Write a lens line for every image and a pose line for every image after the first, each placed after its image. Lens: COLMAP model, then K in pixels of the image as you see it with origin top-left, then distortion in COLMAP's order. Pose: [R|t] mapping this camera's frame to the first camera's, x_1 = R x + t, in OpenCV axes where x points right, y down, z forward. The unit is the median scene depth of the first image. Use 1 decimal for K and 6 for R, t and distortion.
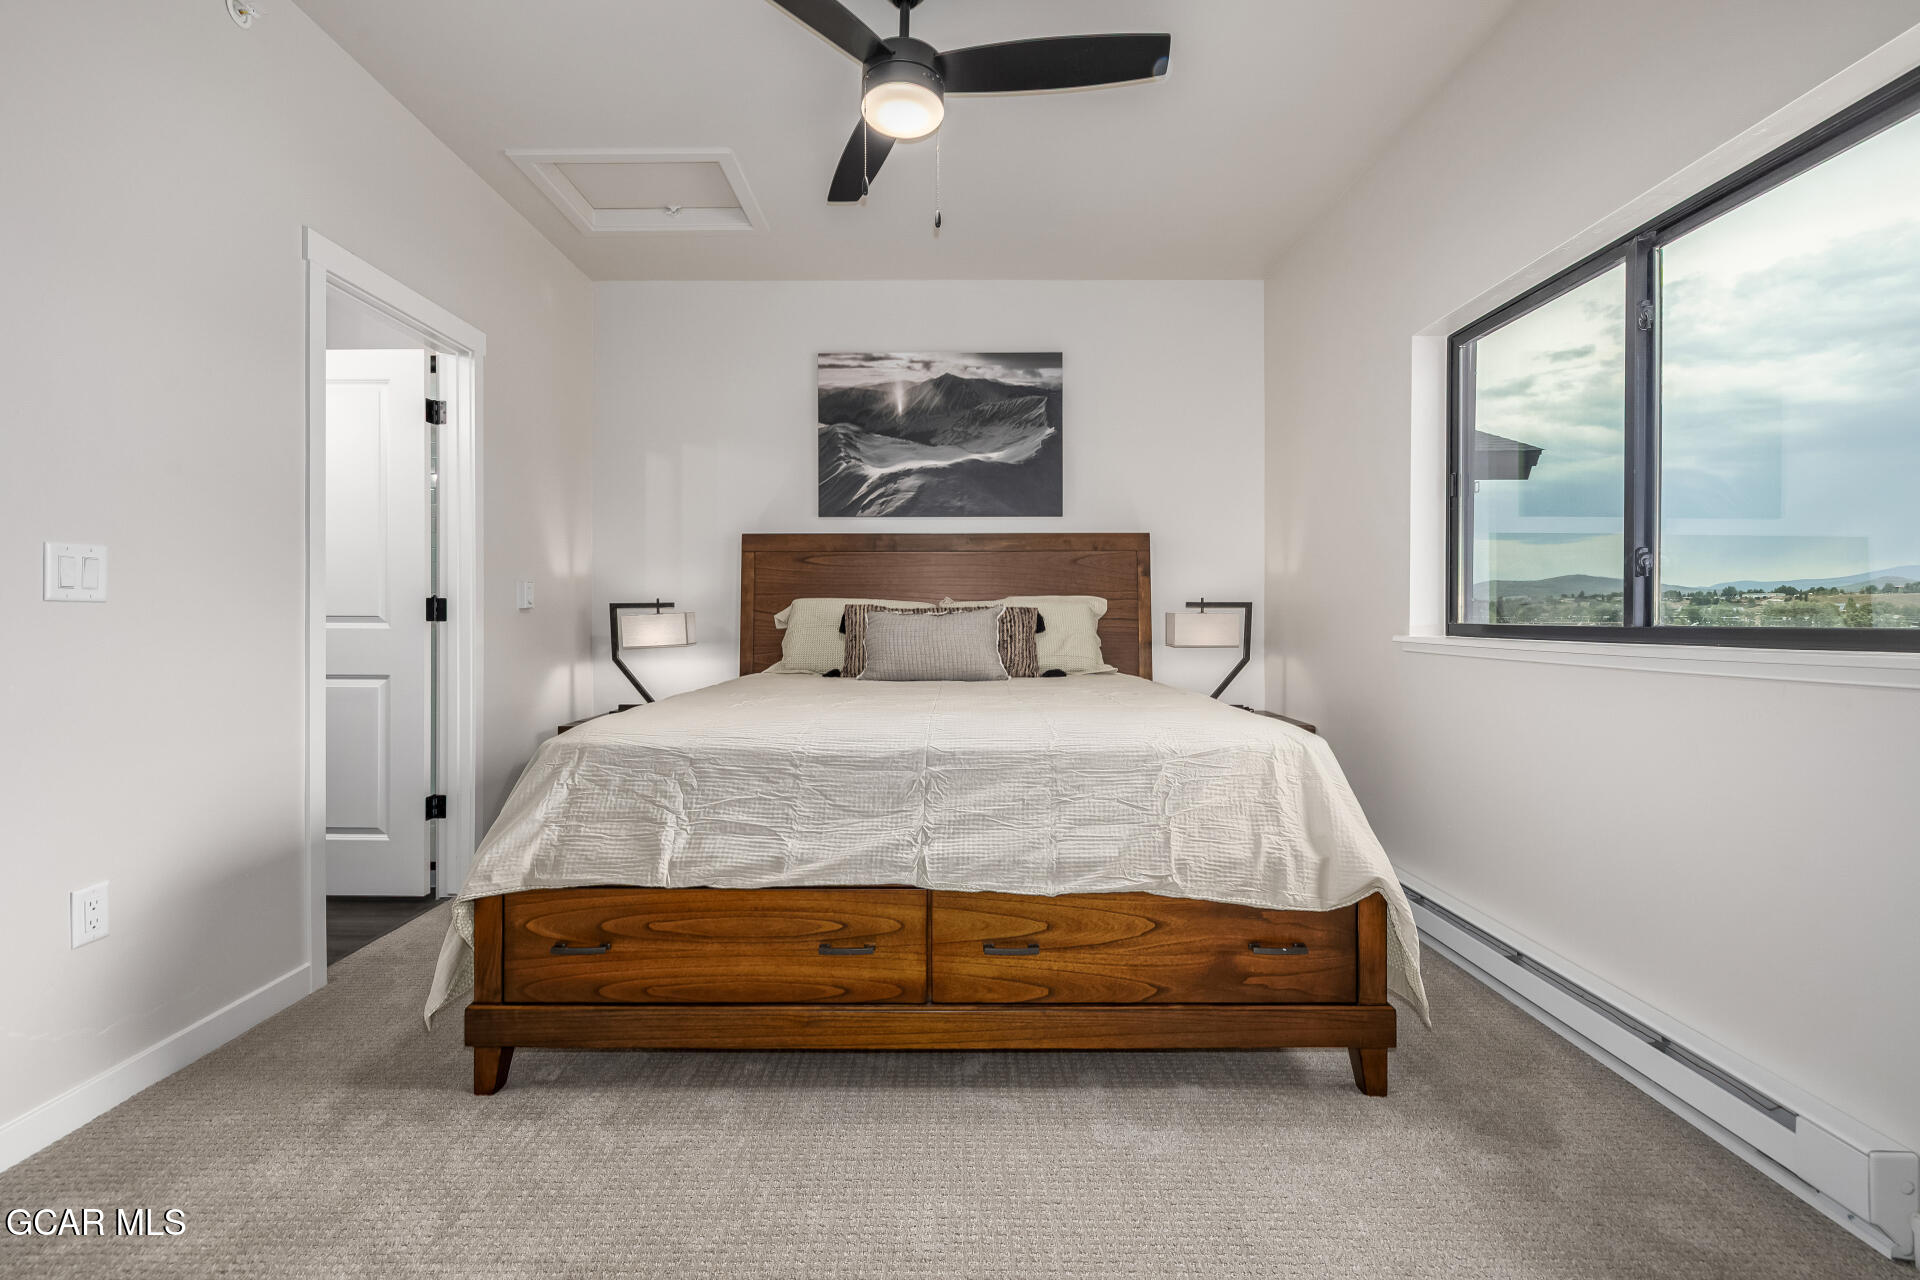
lens RADIAL K [[817.3, 0, 949.2], [0, 817.3, 631.6], [0, 0, 1]] dist [0.001837, -0.001354]
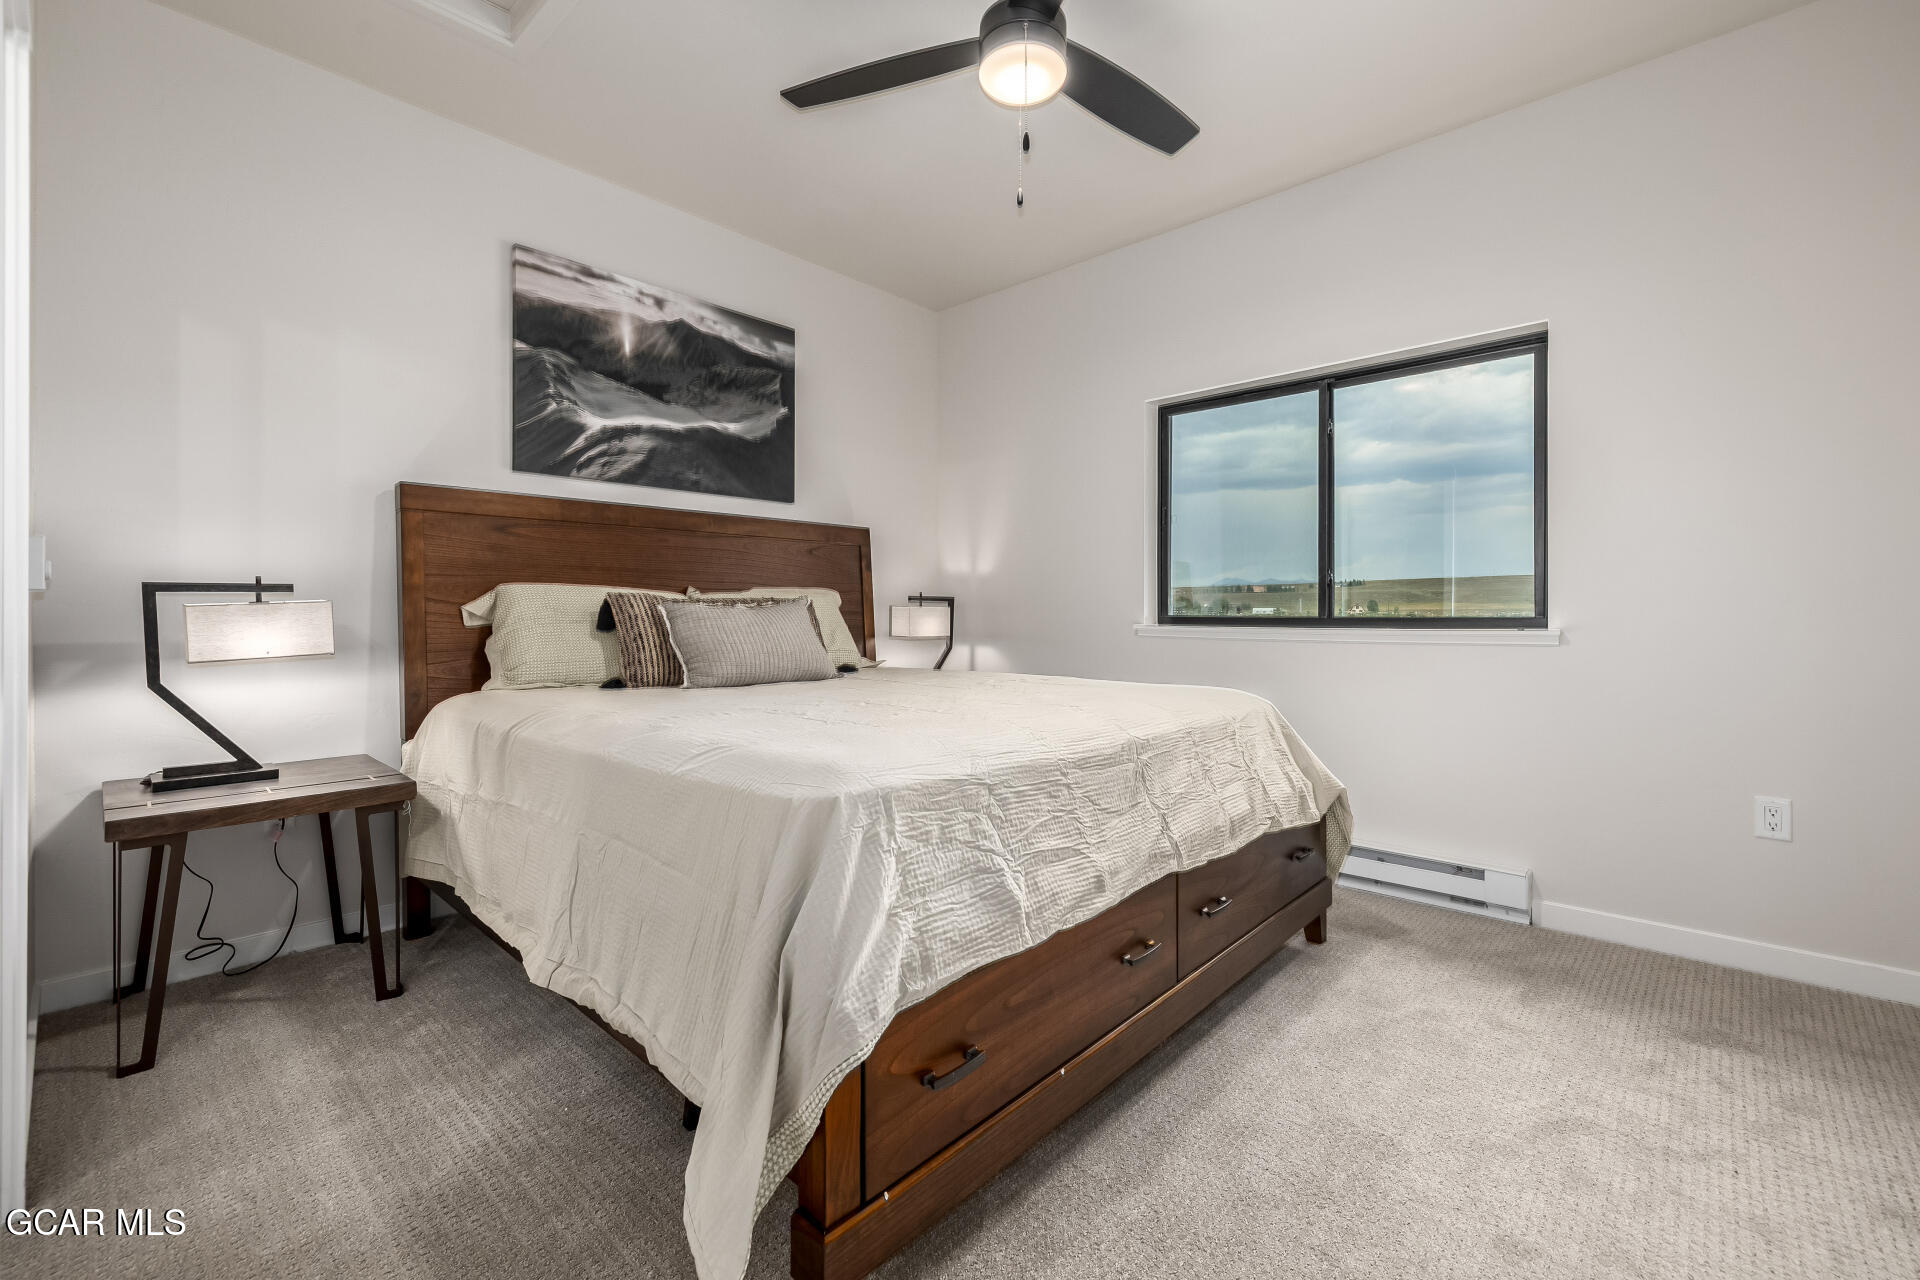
lens RADIAL K [[817.3, 0, 953.1], [0, 817.3, 622.9], [0, 0, 1]] dist [0.001837, -0.001354]
pose [[0.669689, -0.009202, 0.742585, -0.447689], [0.012252, 0.999924, 0.001341, -0.002211], [-0.742541, 0.008200, 0.669750, 0.235670]]
